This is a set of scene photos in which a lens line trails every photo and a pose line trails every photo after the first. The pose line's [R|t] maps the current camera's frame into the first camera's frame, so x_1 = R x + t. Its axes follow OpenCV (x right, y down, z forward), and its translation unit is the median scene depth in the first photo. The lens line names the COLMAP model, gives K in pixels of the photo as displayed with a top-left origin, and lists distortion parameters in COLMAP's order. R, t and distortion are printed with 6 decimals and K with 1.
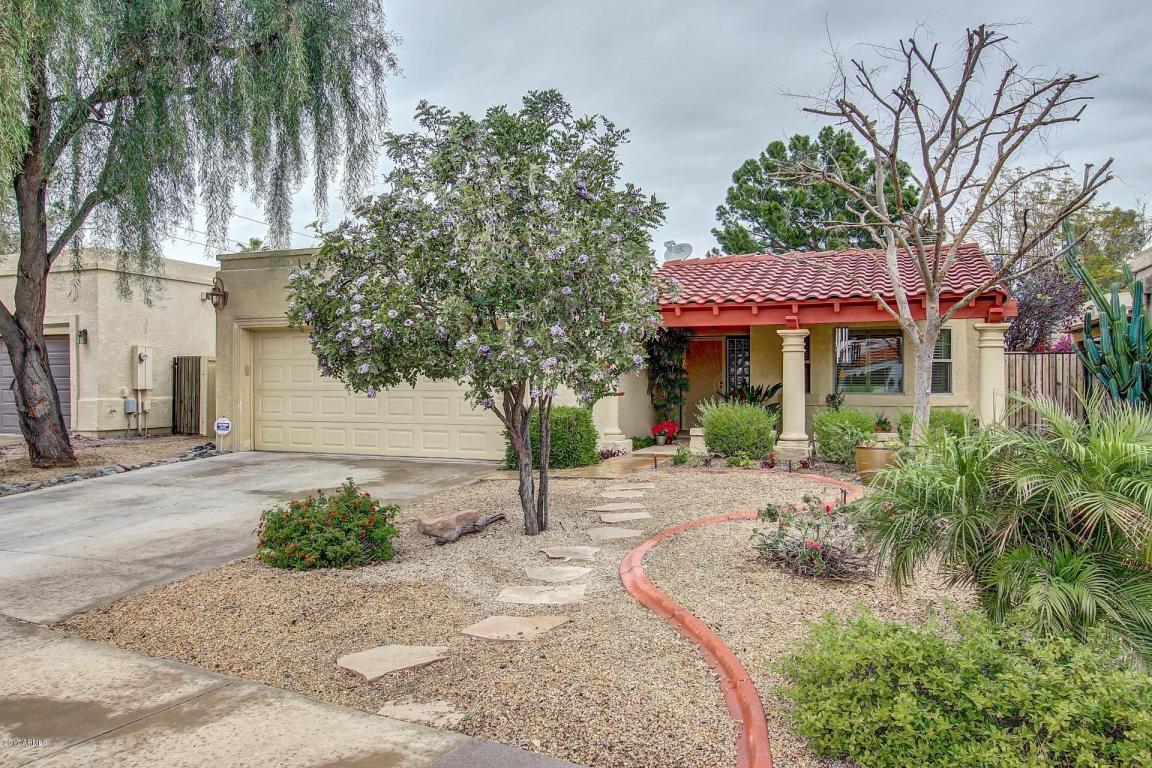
lens RADIAL K [[790.2, 0, 576.0], [0, 790.2, 384.0], [0, 0, 1]] dist [-0.001628, 0.002380]
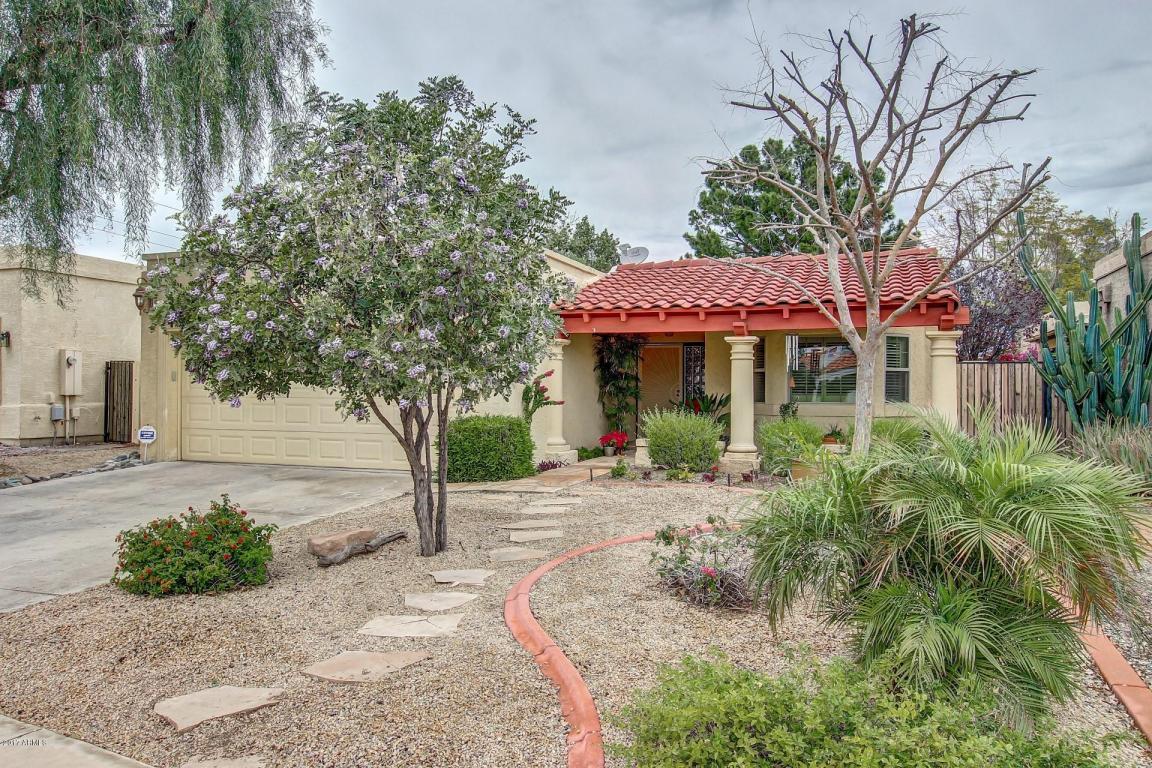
lens RADIAL K [[801.7, 0, 576.0], [0, 801.7, 384.0], [0, 0, 1]] dist [-0.002036, 0.006670]
pose [[0.999726, 0.005041, 0.022860, 0.067279], [-0.004843, 0.999951, -0.008683, -0.002040], [-0.022903, 0.008570, 0.999701, 0.040656]]
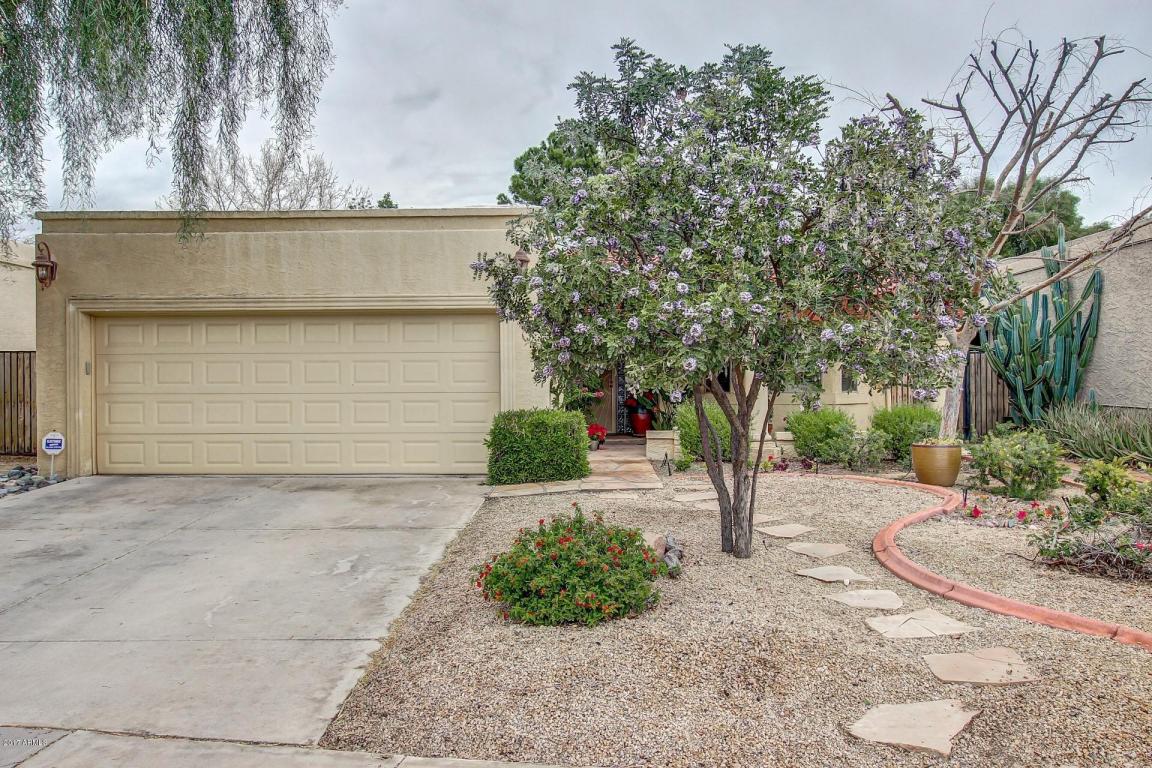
lens RADIAL K [[843.8, 0, 554.0], [0, 843.8, 385.3], [0, 0, 1]] dist [-0.001771, 0.005878]
pose [[0.942731, -0.005396, 0.333511, -0.399434], [0.004878, 0.999985, 0.002391, -0.000948], [-0.333519, -0.000627, 0.942743, 0.141824]]
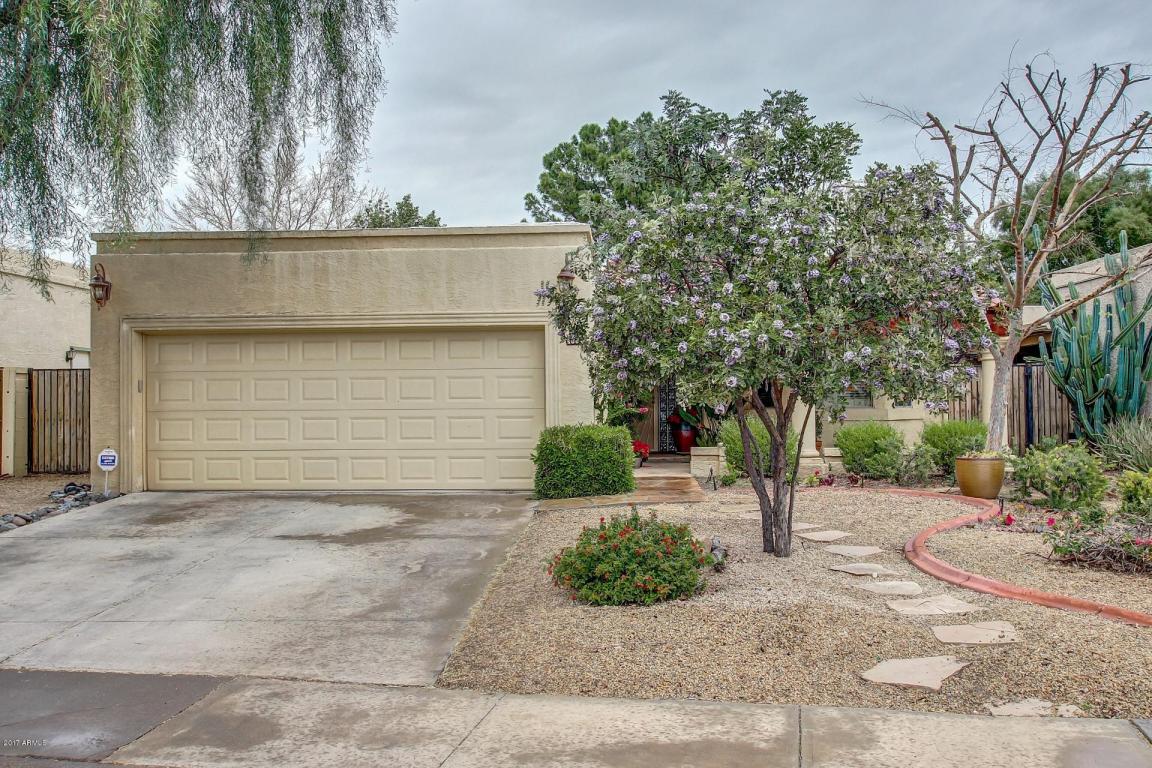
lens RADIAL K [[960.1, 0, 551.1], [0, 960.1, 386.1], [0, 0, 1]] dist [0.007848, -0.005204]
pose [[0.953032, -0.004013, 0.302844, -0.478866], [0.008835, 0.999855, -0.014554, 0.000177], [-0.302742, 0.016546, 0.952929, -0.012737]]
